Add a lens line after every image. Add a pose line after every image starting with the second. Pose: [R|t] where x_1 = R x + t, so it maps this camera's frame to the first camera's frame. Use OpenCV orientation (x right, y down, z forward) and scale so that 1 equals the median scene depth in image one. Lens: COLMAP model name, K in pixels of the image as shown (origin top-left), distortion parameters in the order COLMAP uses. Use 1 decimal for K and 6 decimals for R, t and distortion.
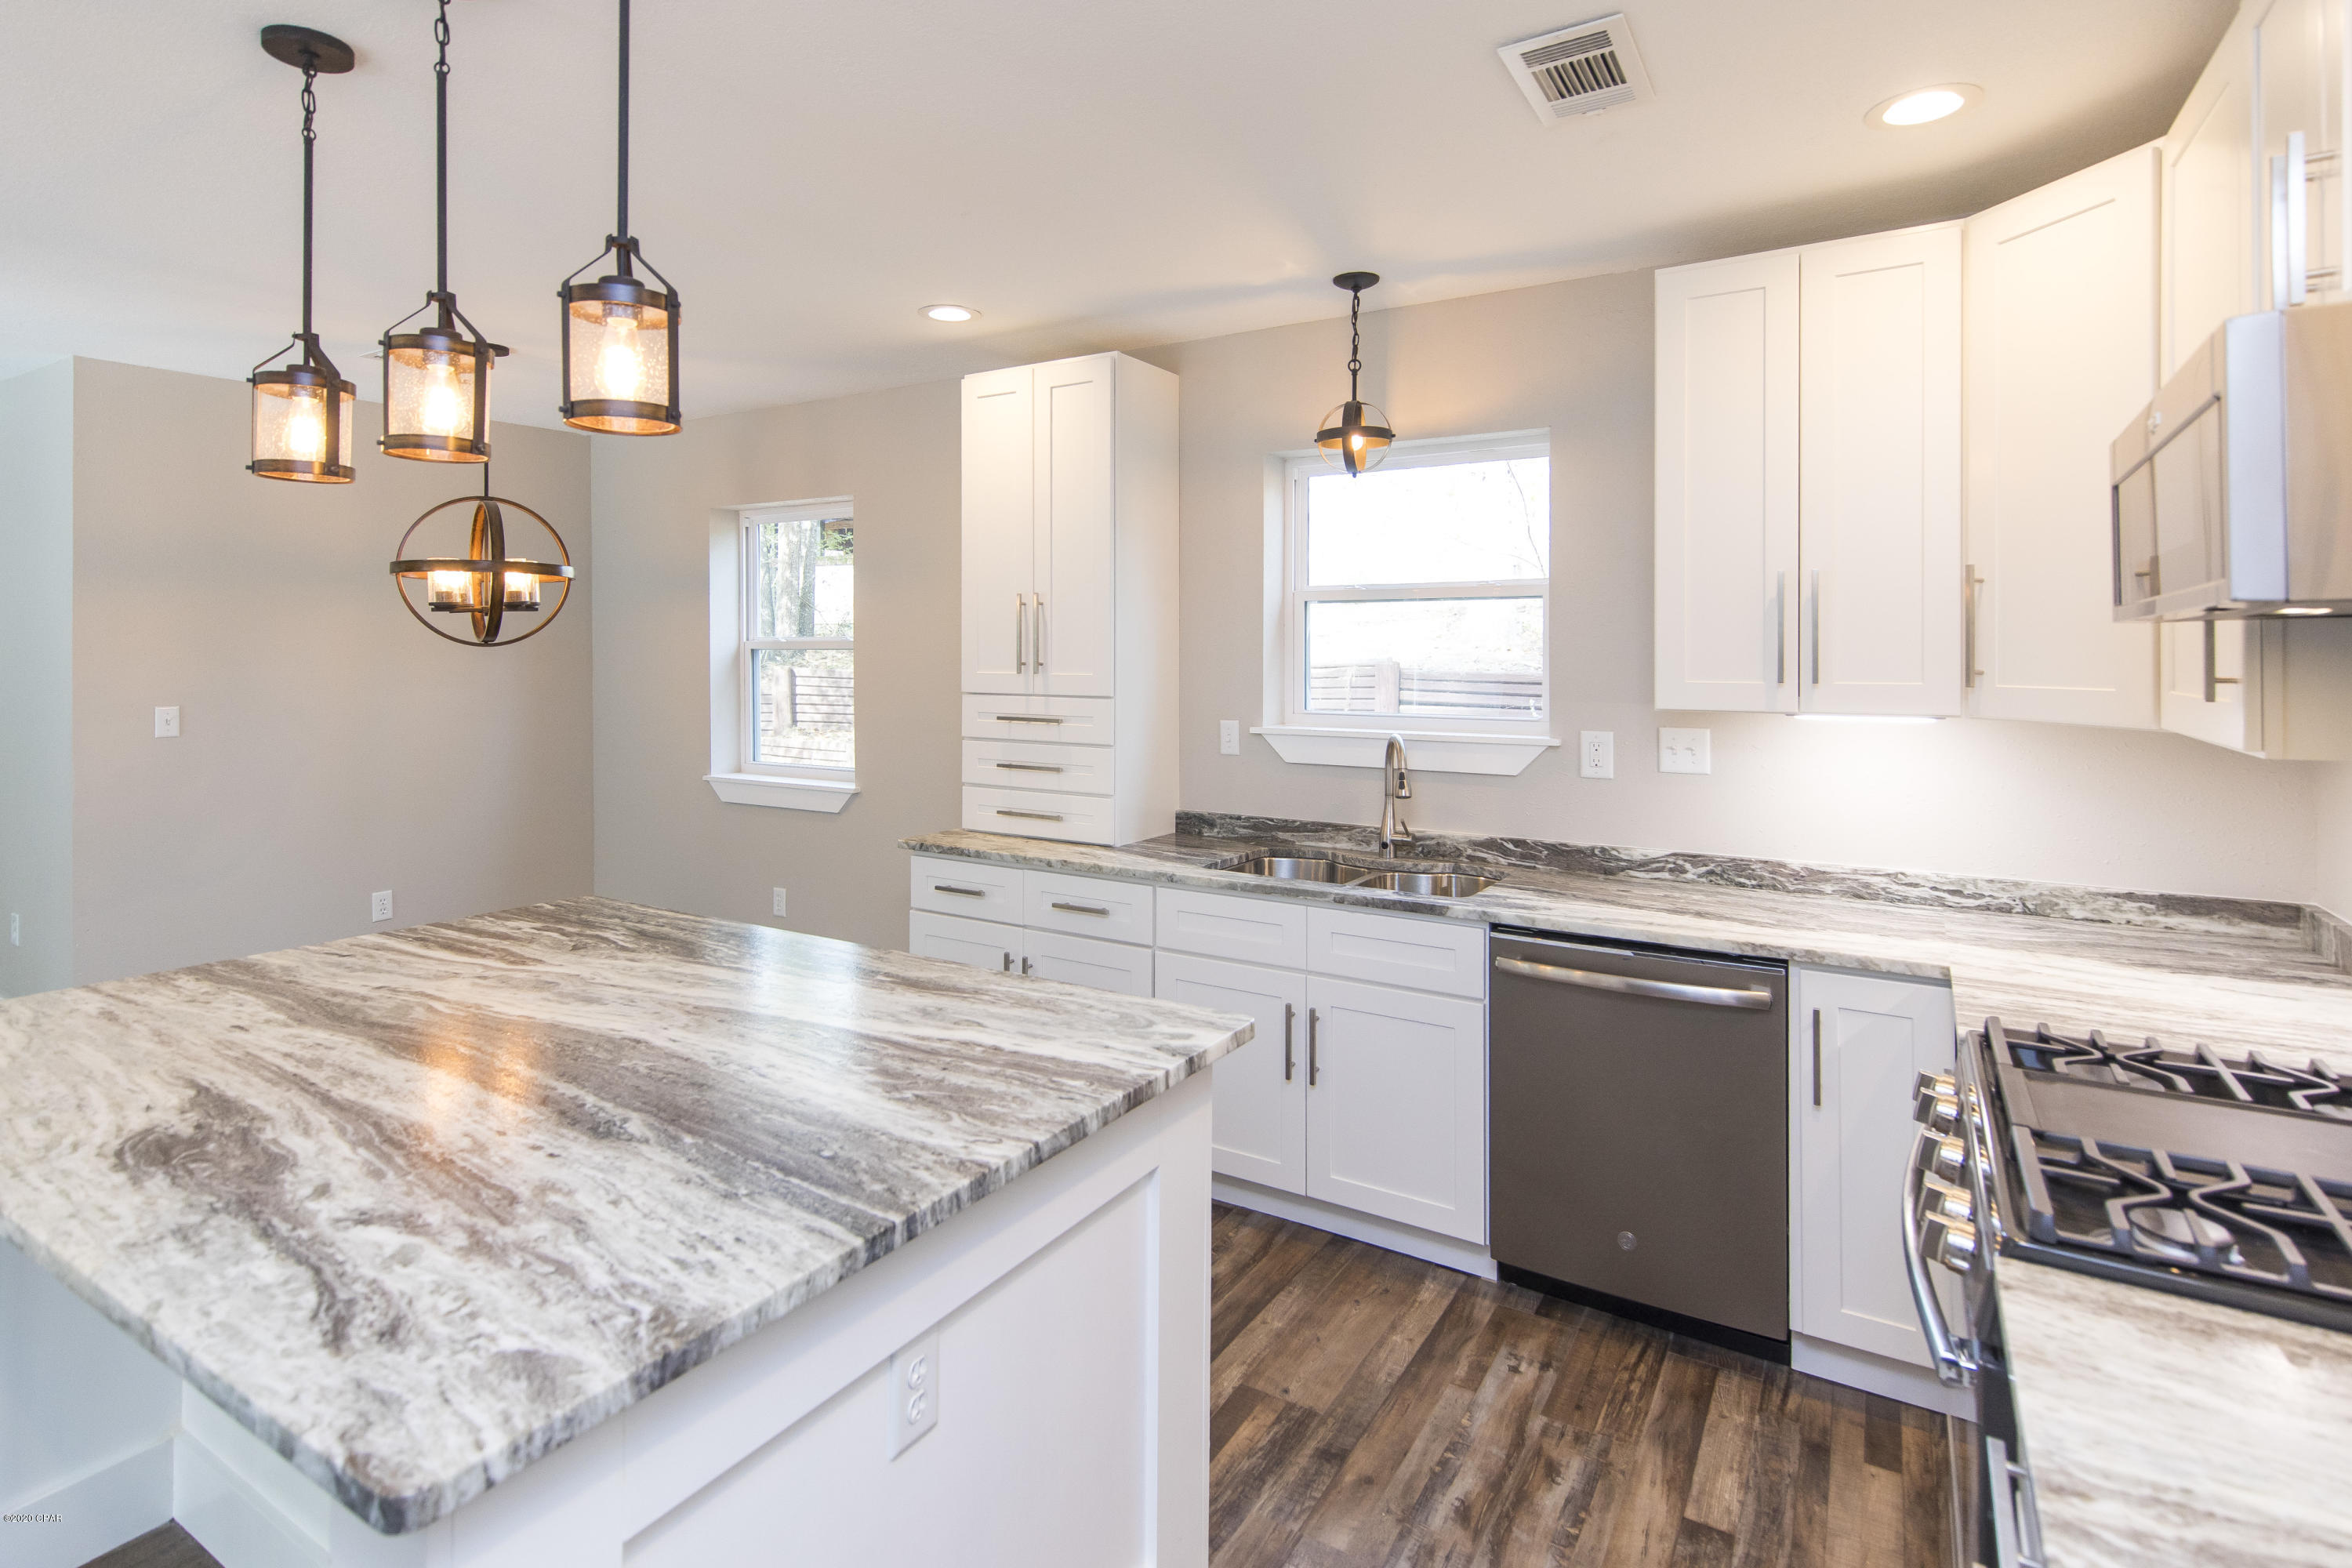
lens RADIAL K [[1169.7, 0, 1178.5], [0, 1169.7, 667.3], [0, 0, 1]] dist [0.007389, -0.001387]
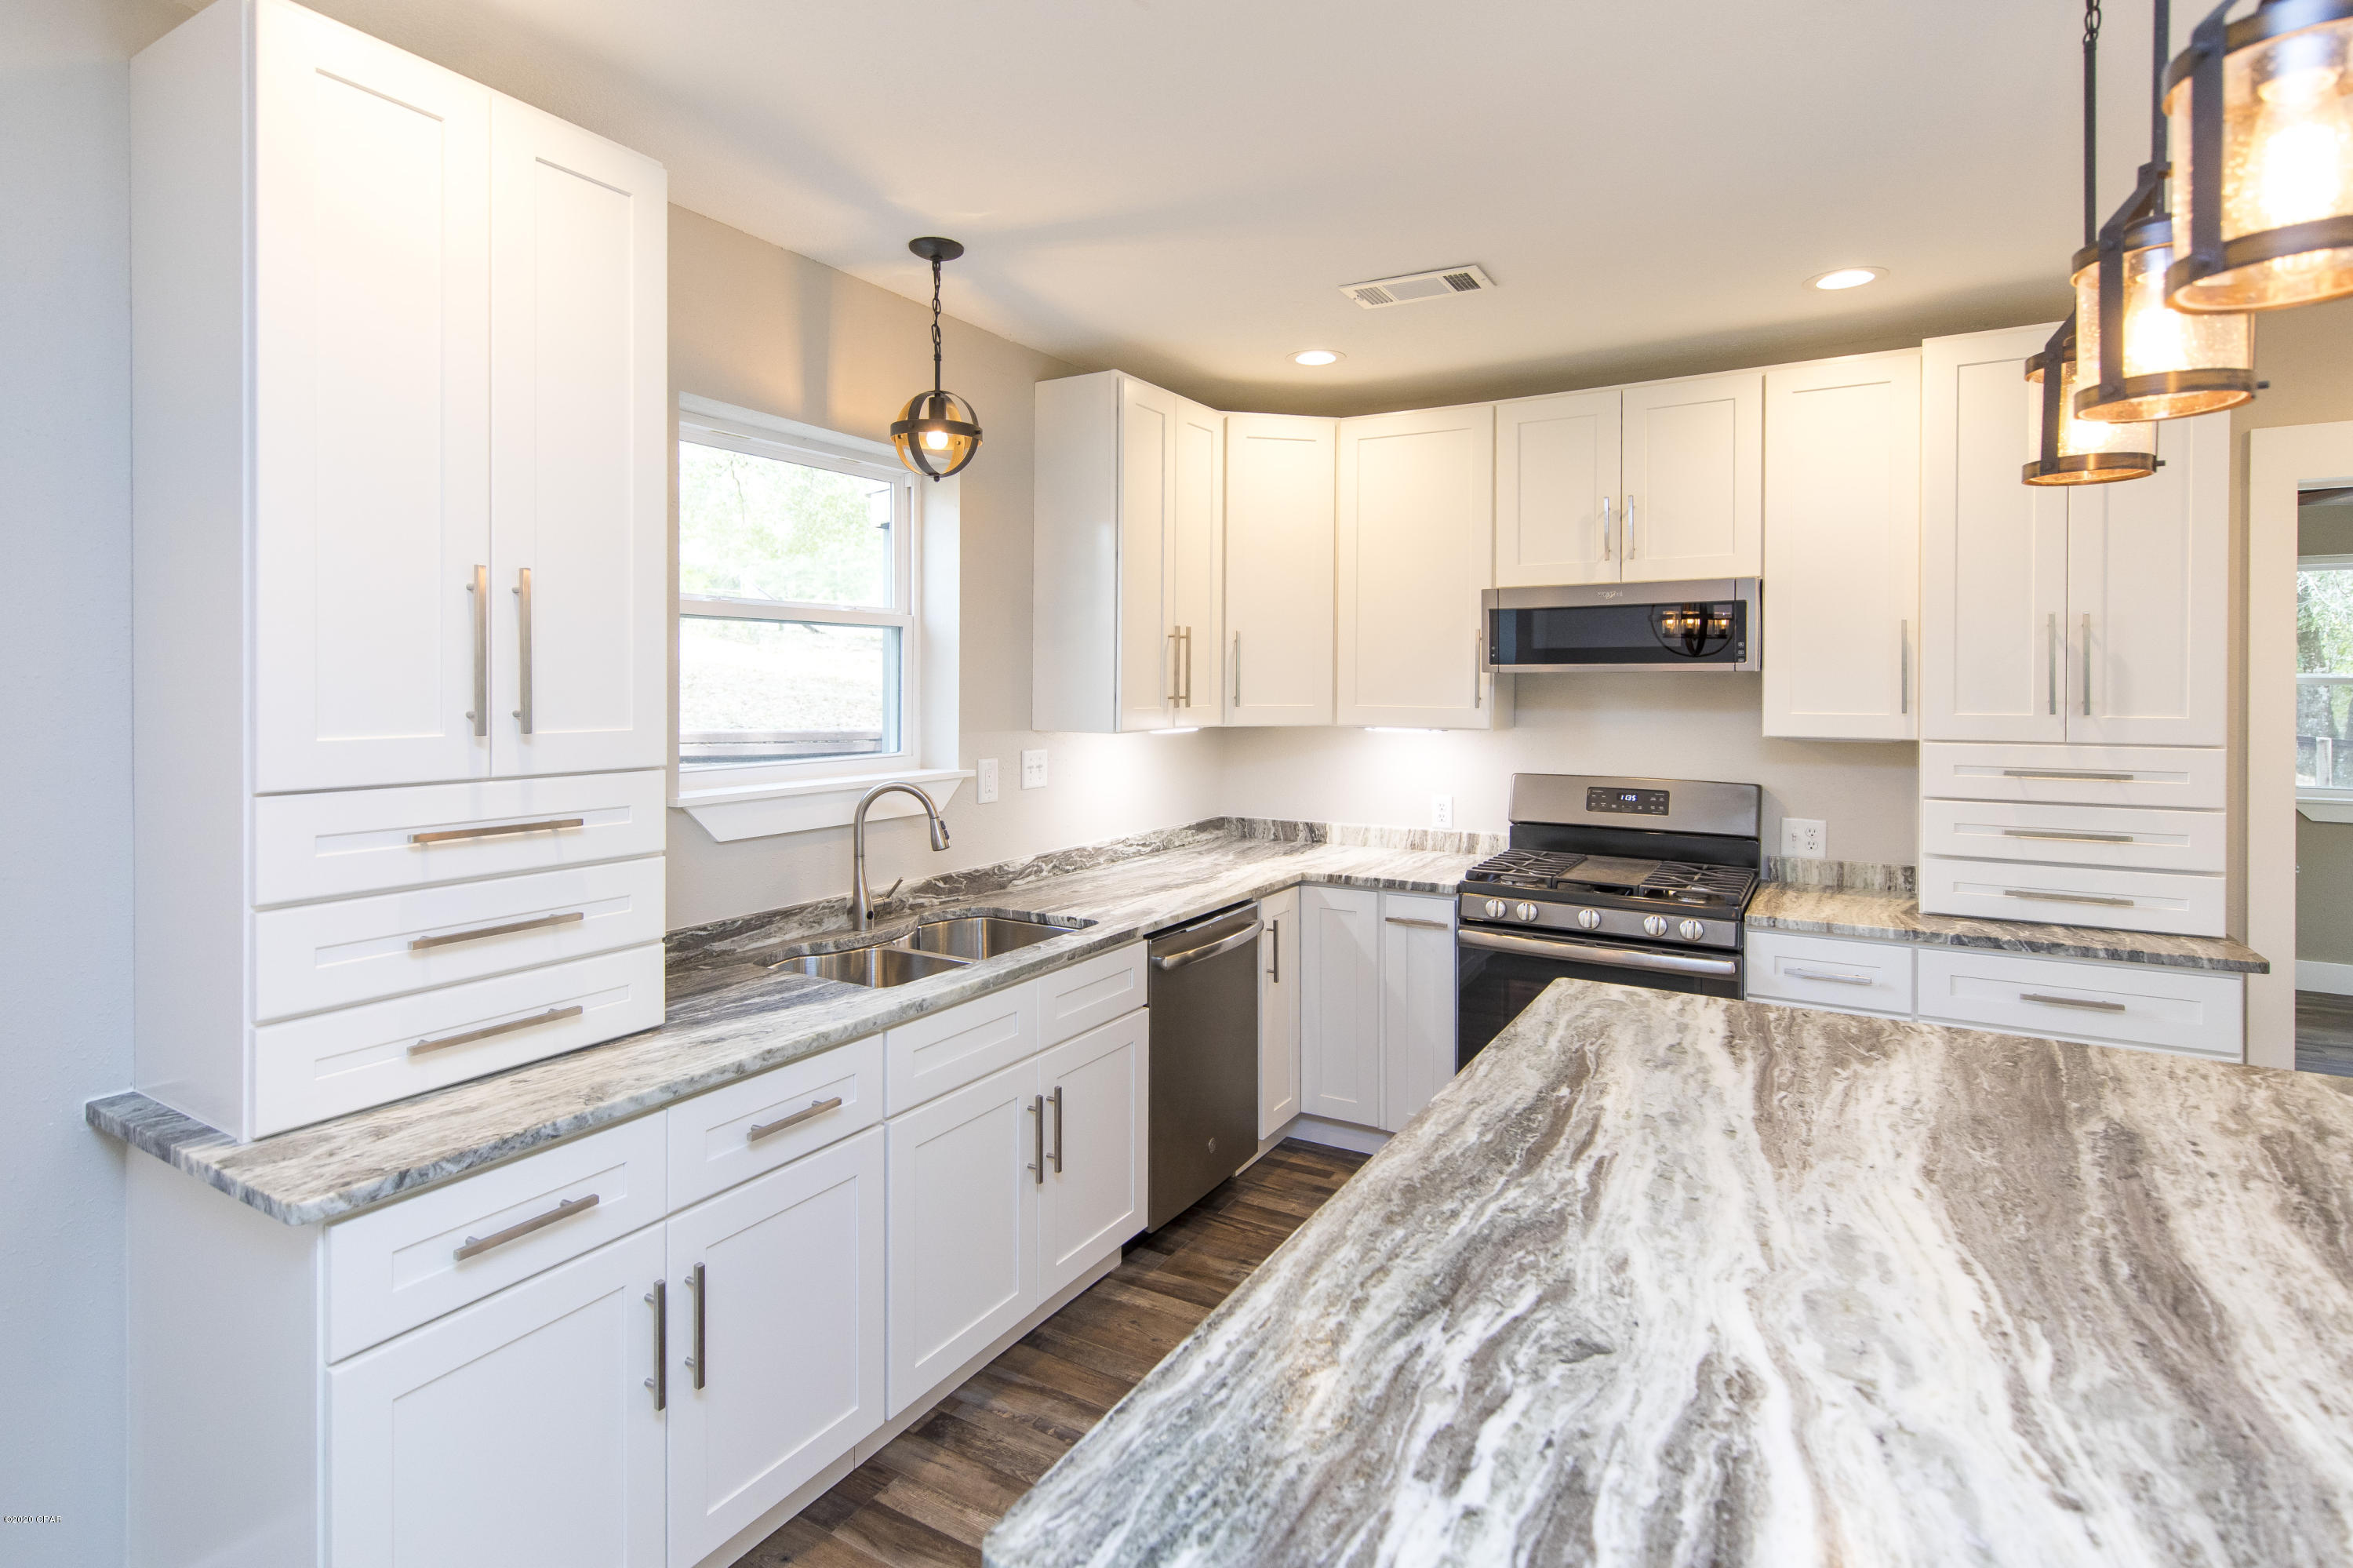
lens RADIAL K [[1170.3, 0, 1159.4], [0, 1170.3, 702.7], [0, 0, 1]] dist [0.007389, -0.001387]
pose [[0.002930, -0.018098, 0.999832, -0.706717], [0.018666, 0.999663, 0.018041, -0.012710], [-0.999821, 0.018610, 0.003267, 0.837172]]
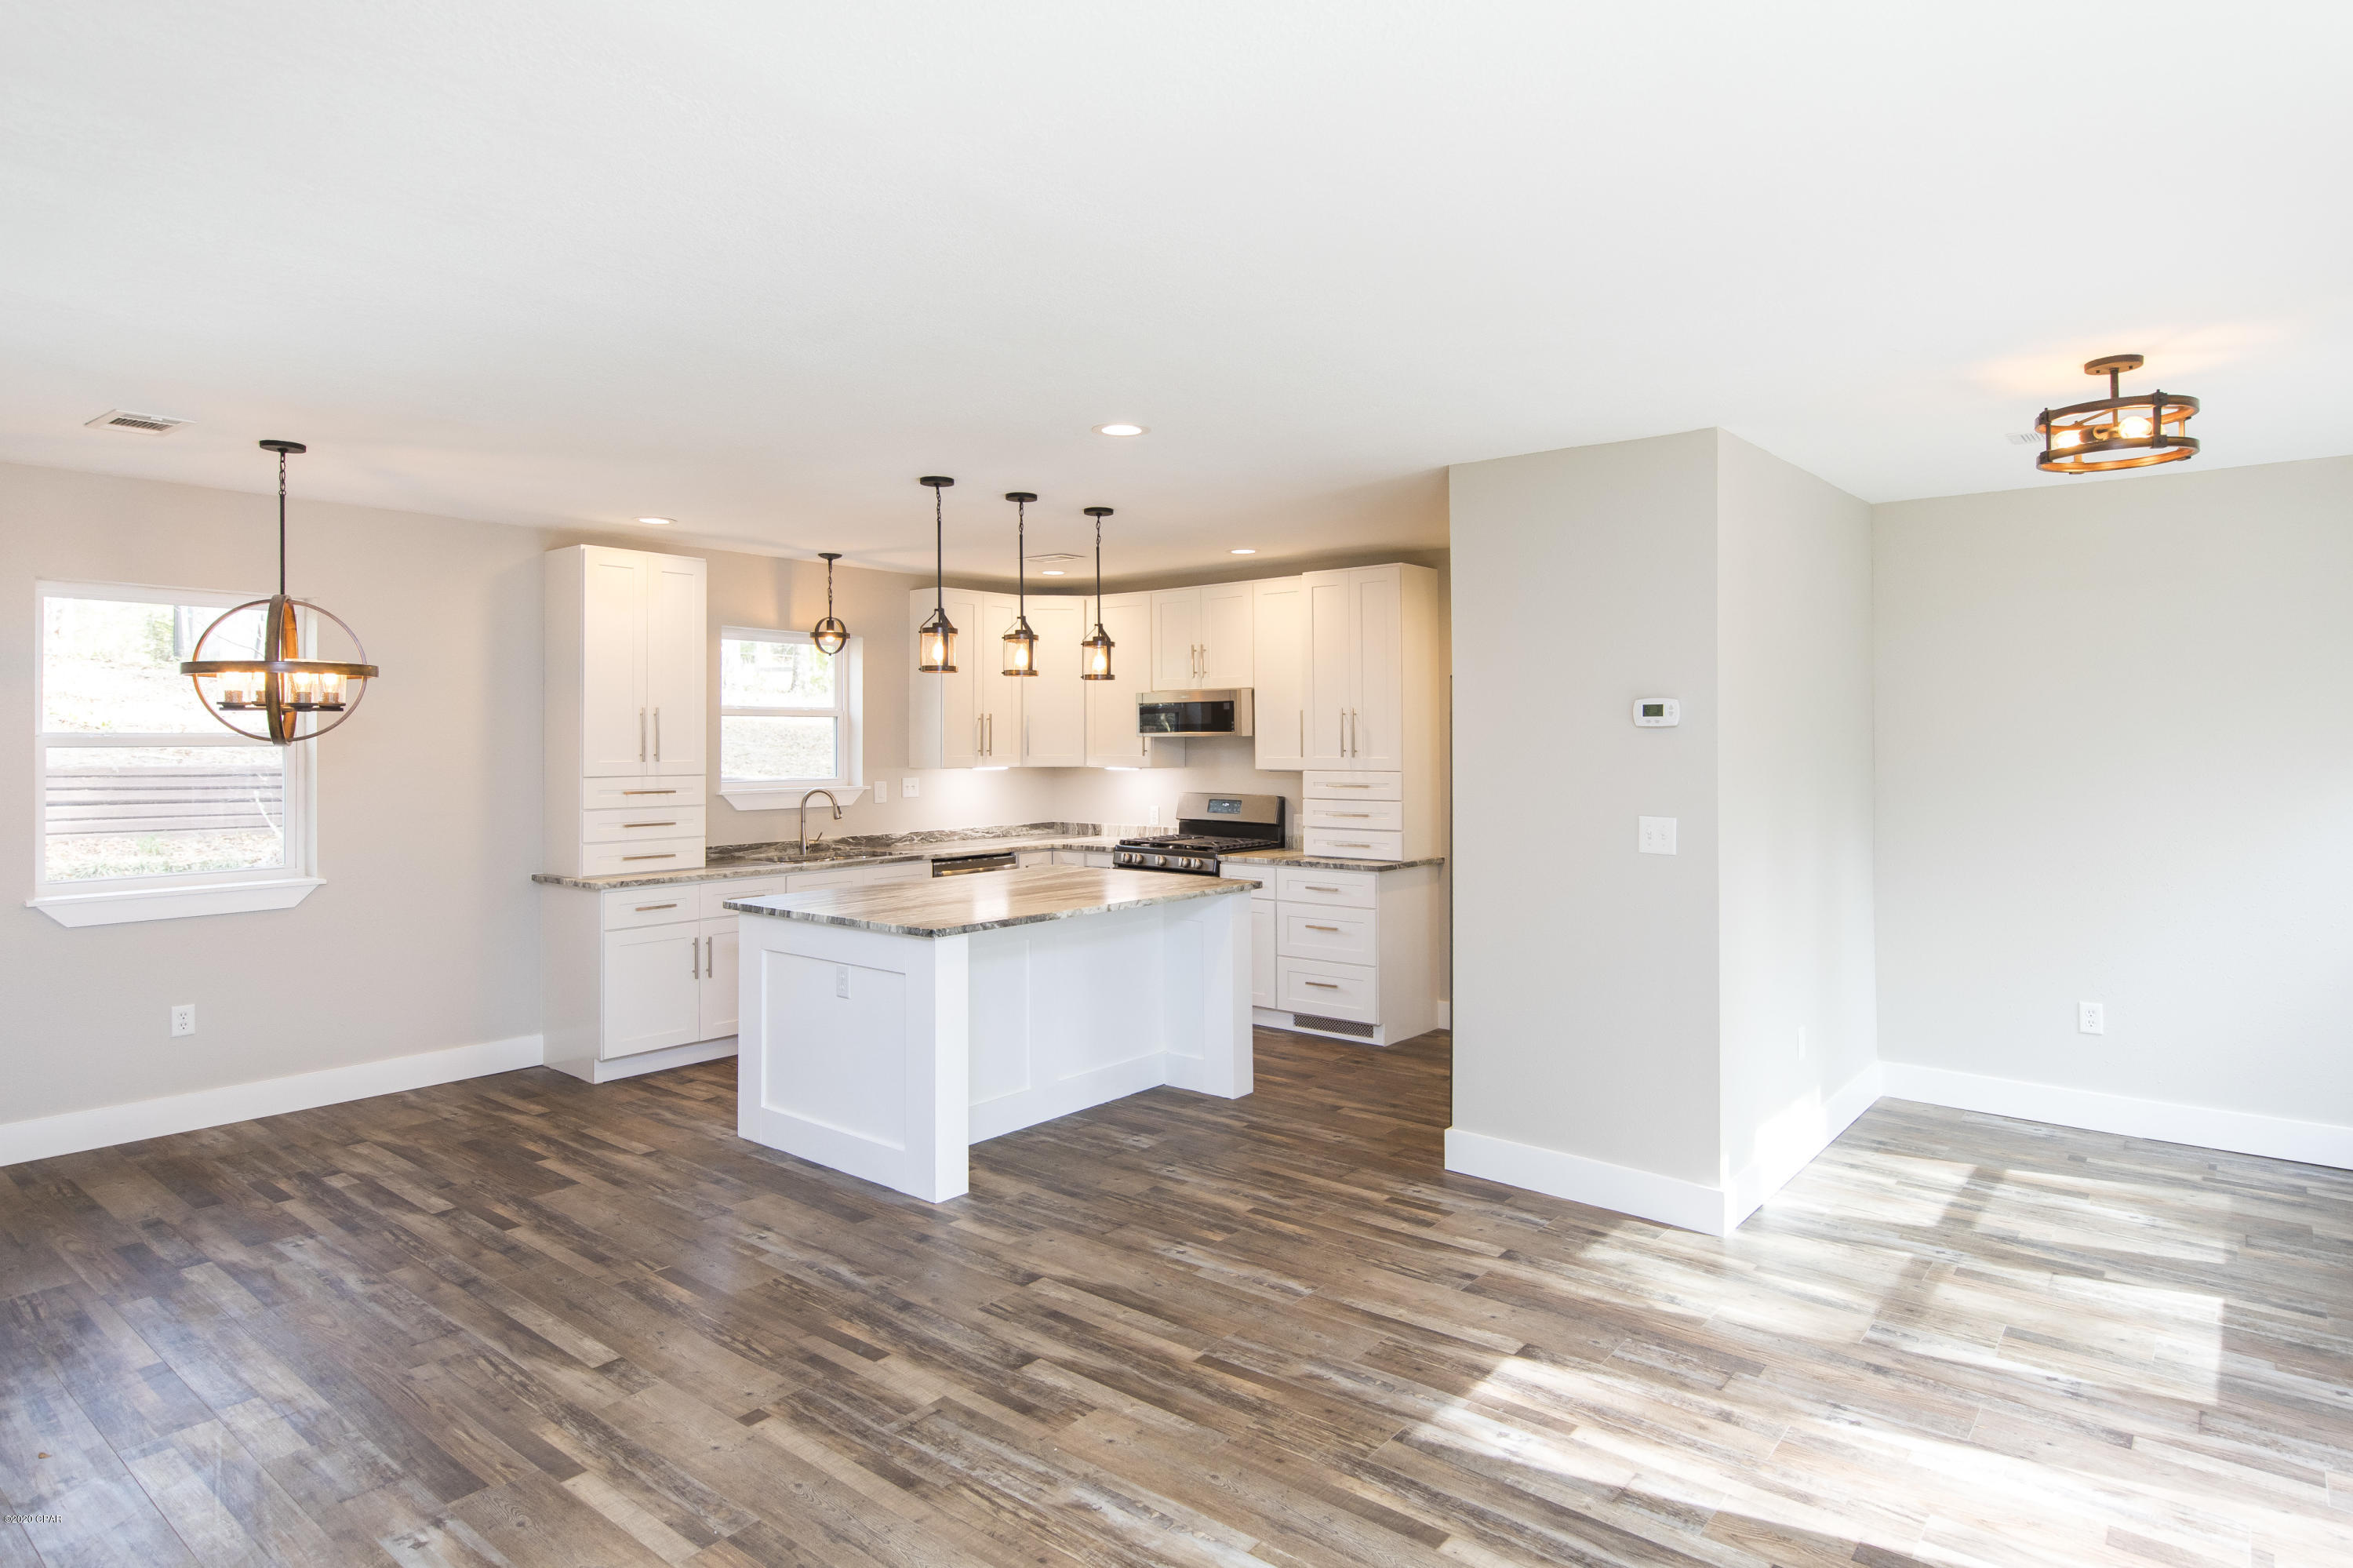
lens RADIAL K [[1366.9, 0, 1151.1], [0, 1366.9, 731.1], [0, 0, 1]] dist [0.050967, -0.002005]
pose [[0.178597, 0.005176, 0.983909, -2.016573], [0.023267, 0.999684, -0.009482, -0.001842], [-0.983647, 0.024587, 0.178420, 0.062699]]
